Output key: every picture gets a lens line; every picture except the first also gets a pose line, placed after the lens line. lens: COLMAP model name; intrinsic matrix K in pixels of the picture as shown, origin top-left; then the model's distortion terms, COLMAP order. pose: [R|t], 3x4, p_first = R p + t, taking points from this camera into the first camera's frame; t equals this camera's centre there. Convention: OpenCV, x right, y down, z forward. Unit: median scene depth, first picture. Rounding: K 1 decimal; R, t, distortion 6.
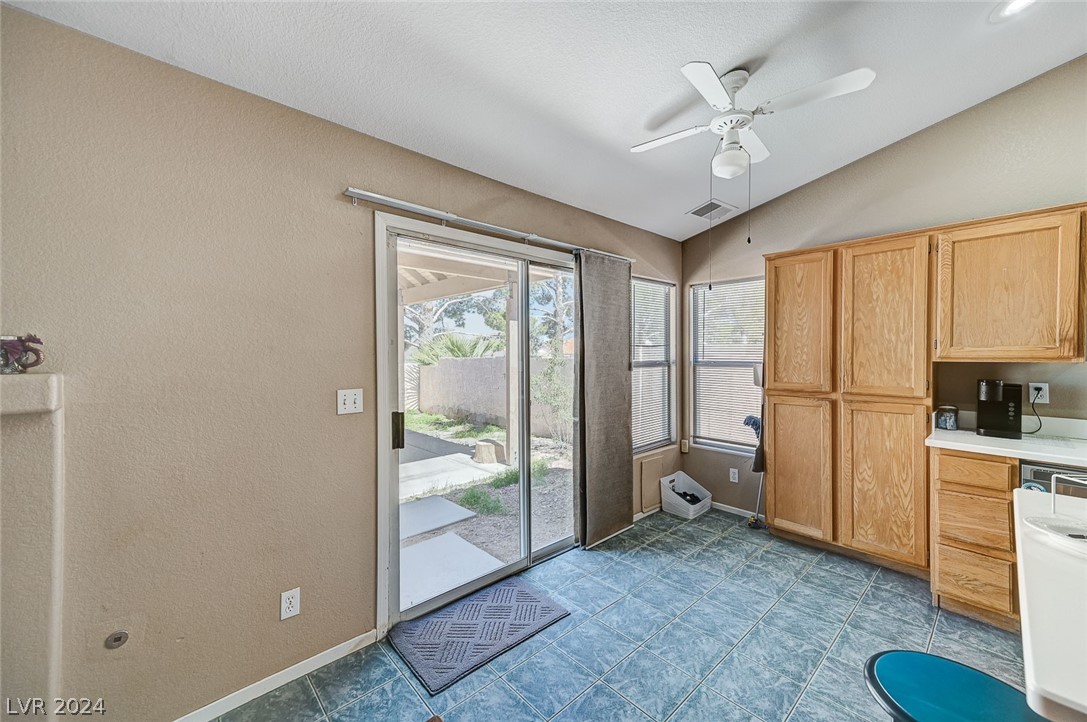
lens RADIAL K [[428.7, 0, 536.1], [0, 428.7, 357.7], [0, 0, 1]] dist [0.018021, -0.000195]
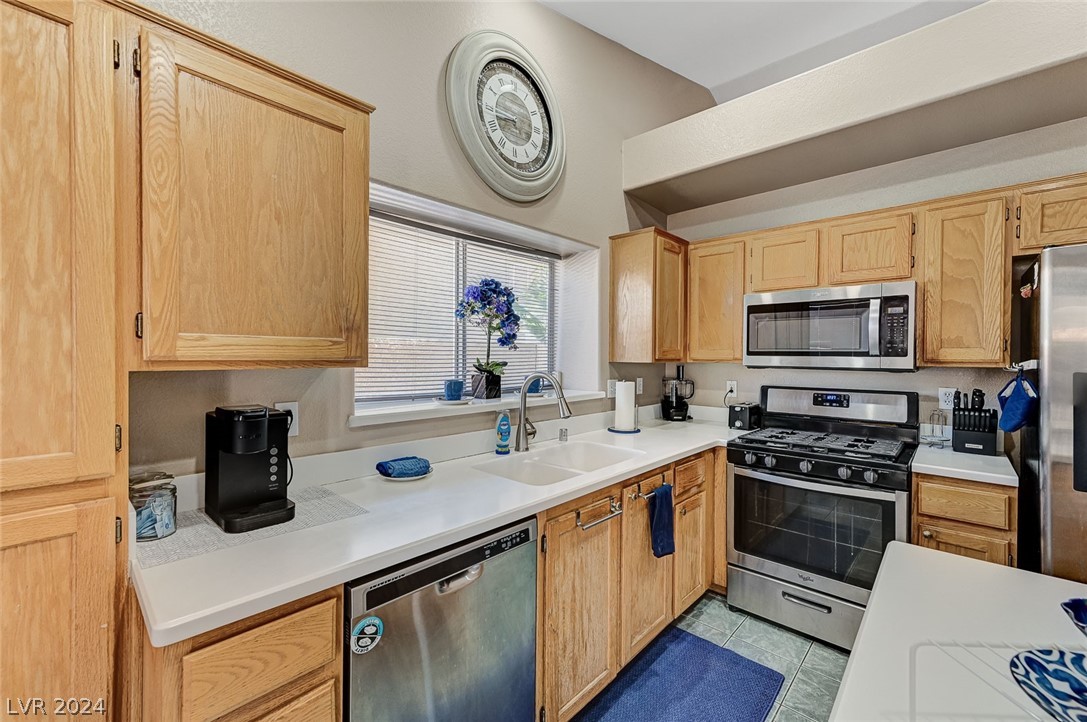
lens RADIAL K [[441.5, 0, 543.6], [0, 441.5, 358.6], [0, 0, 1]] dist [0.001067, -0.000027]
pose [[-0.072627, -0.004606, 0.997349, 0.435481], [0.008841, 0.999947, 0.005262, -0.000867], [-0.997320, 0.009199, -0.072583, 0.574834]]
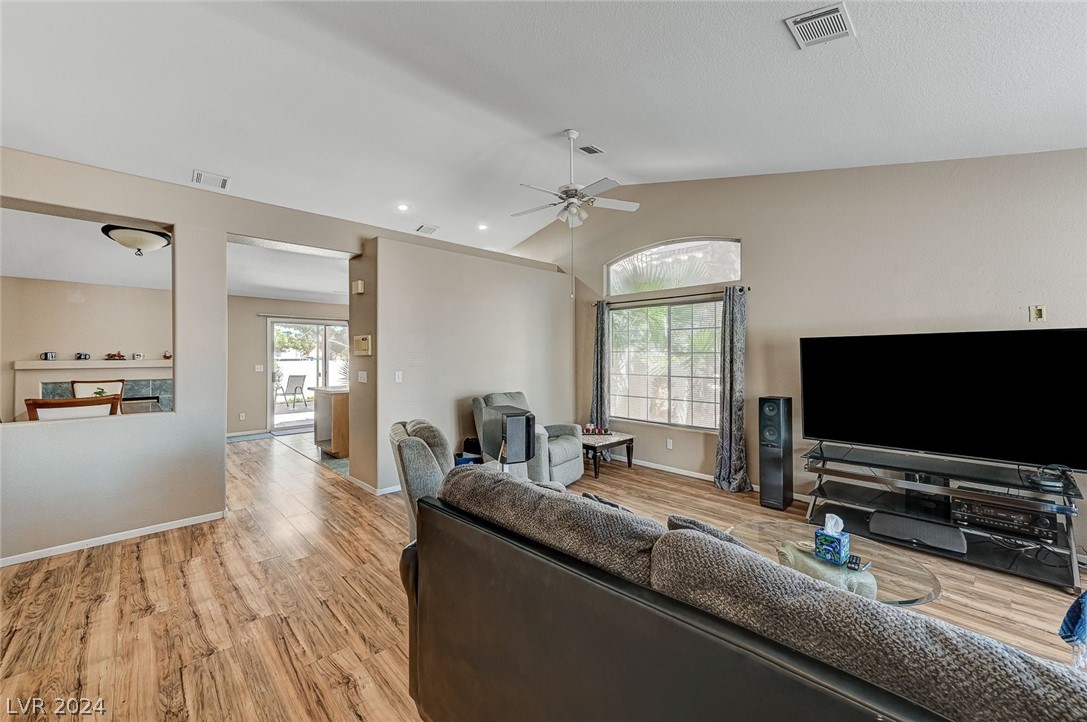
lens RADIAL K [[428.7, 0, 549.7], [0, 428.7, 356.8], [0, 0, 1]] dist [0.018021, -0.000195]
pose [[0.999672, -0.000203, 0.025598, 1.313508], [0.000435, 0.999959, -0.009052, 0.021655], [-0.025595, 0.009060, 0.999631, -1.857940]]
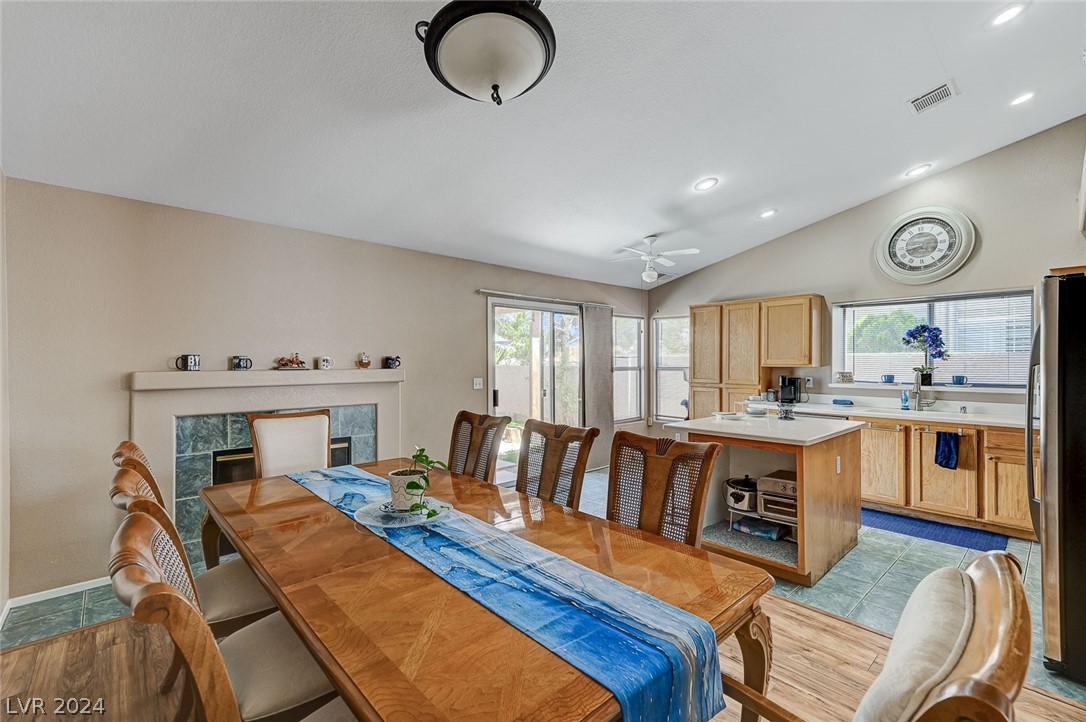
lens RADIAL K [[461.7, 0, 547.3], [0, 461.7, 361.2], [0, 0, 1]] dist [0.013031, -0.000232]
pose [[0.999872, 0.001589, 0.015907, -0.072373], [-0.001414, 0.999938, -0.011035, 0.008135], [-0.015924, 0.011011, 0.999813, -0.900063]]
